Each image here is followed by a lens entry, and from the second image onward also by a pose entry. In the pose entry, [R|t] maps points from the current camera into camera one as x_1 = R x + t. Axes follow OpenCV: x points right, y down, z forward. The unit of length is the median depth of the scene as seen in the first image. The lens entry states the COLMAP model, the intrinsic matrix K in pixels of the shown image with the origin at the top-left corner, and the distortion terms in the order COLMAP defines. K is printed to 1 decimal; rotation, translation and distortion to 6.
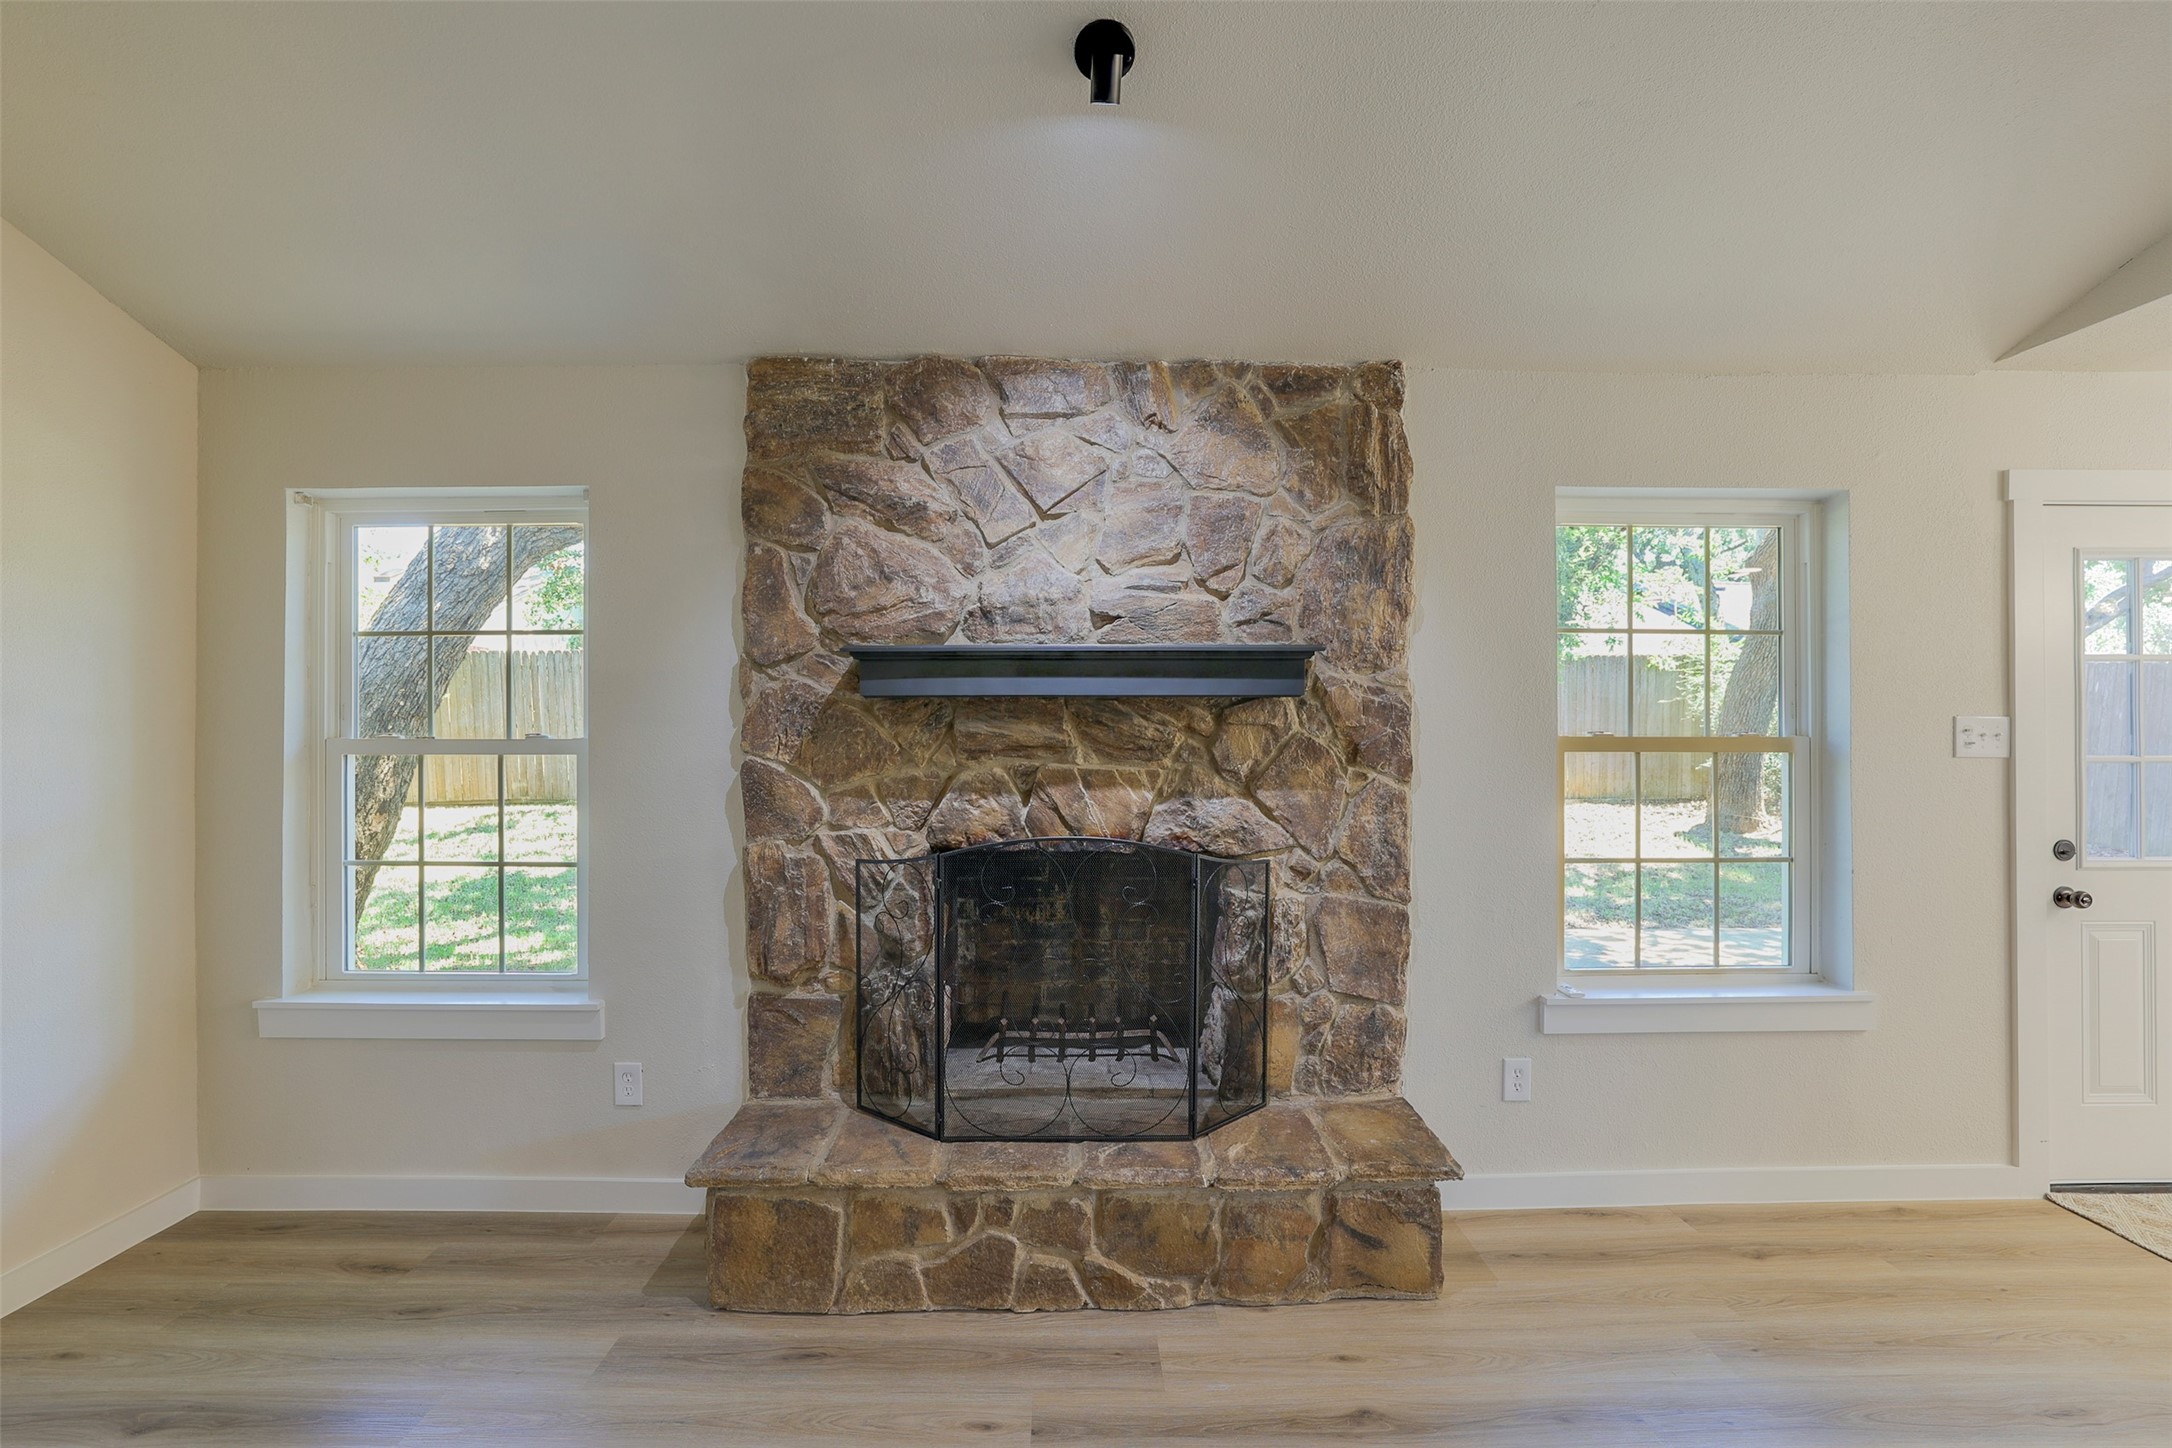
lens RADIAL K [[955.6, 0, 1088.3], [0, 955.6, 732.5], [0, 0, 1]] dist [-0.050150, 0.019499]
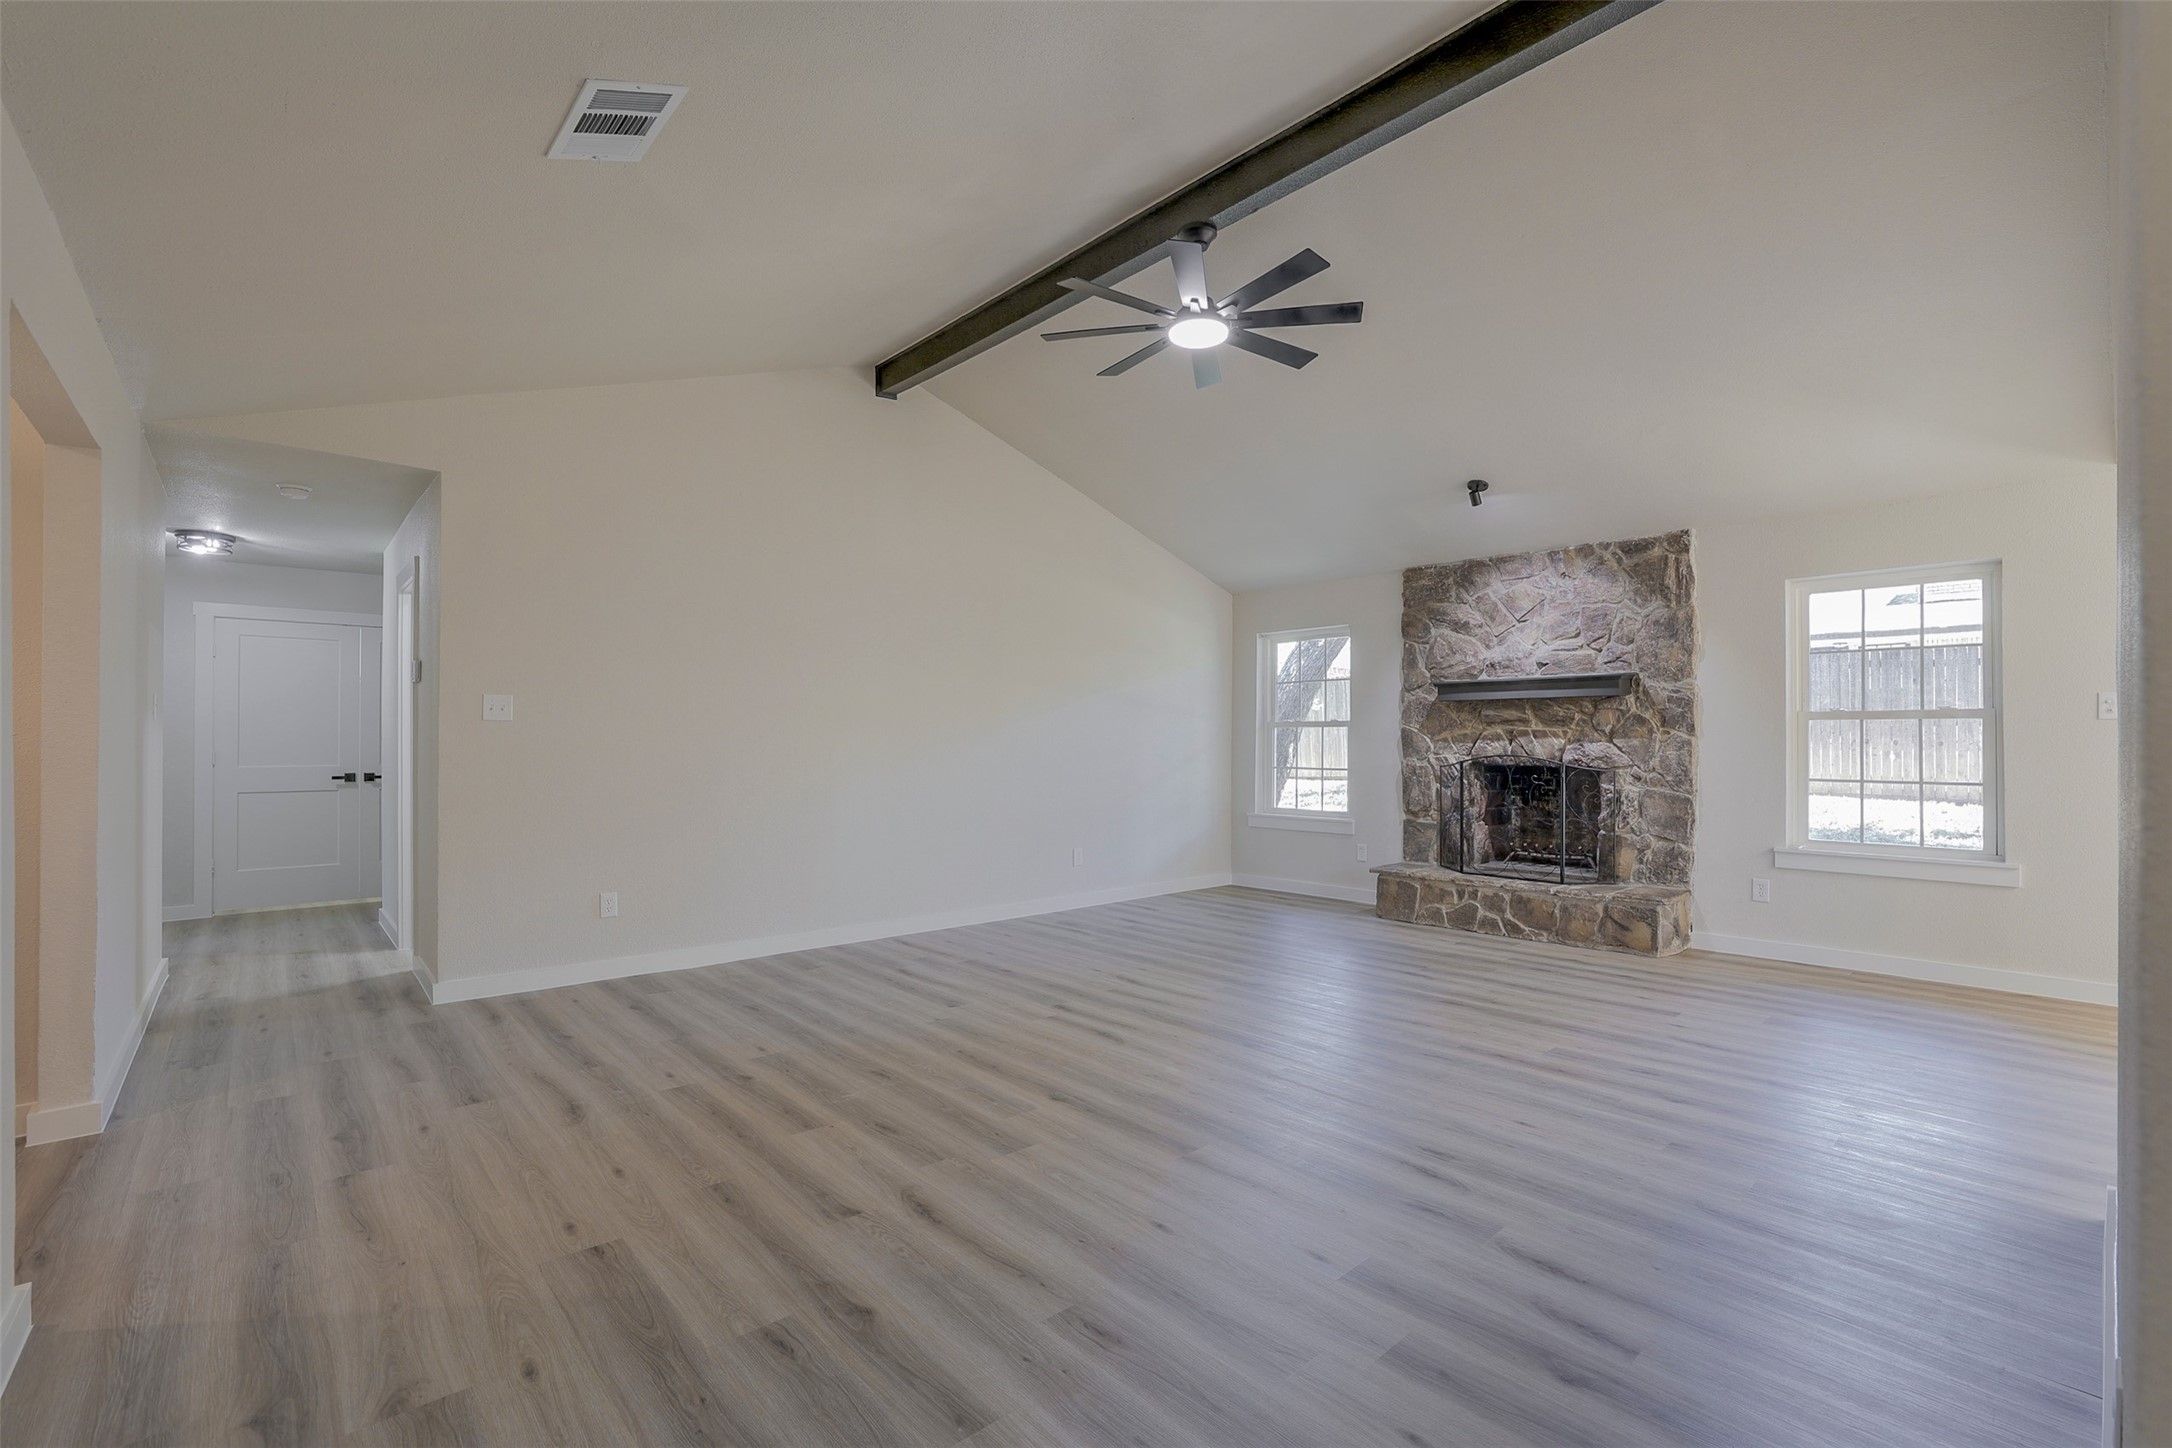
lens RADIAL K [[955.6, 0, 1088.3], [0, 955.6, 732.5], [0, 0, 1]] dist [-0.050150, 0.019499]
pose [[0.652205, -0.005524, -0.758022, 1.024347], [-0.006313, 0.999899, -0.012719, 0.080554], [0.758016, 0.013081, 0.652105, -1.309191]]
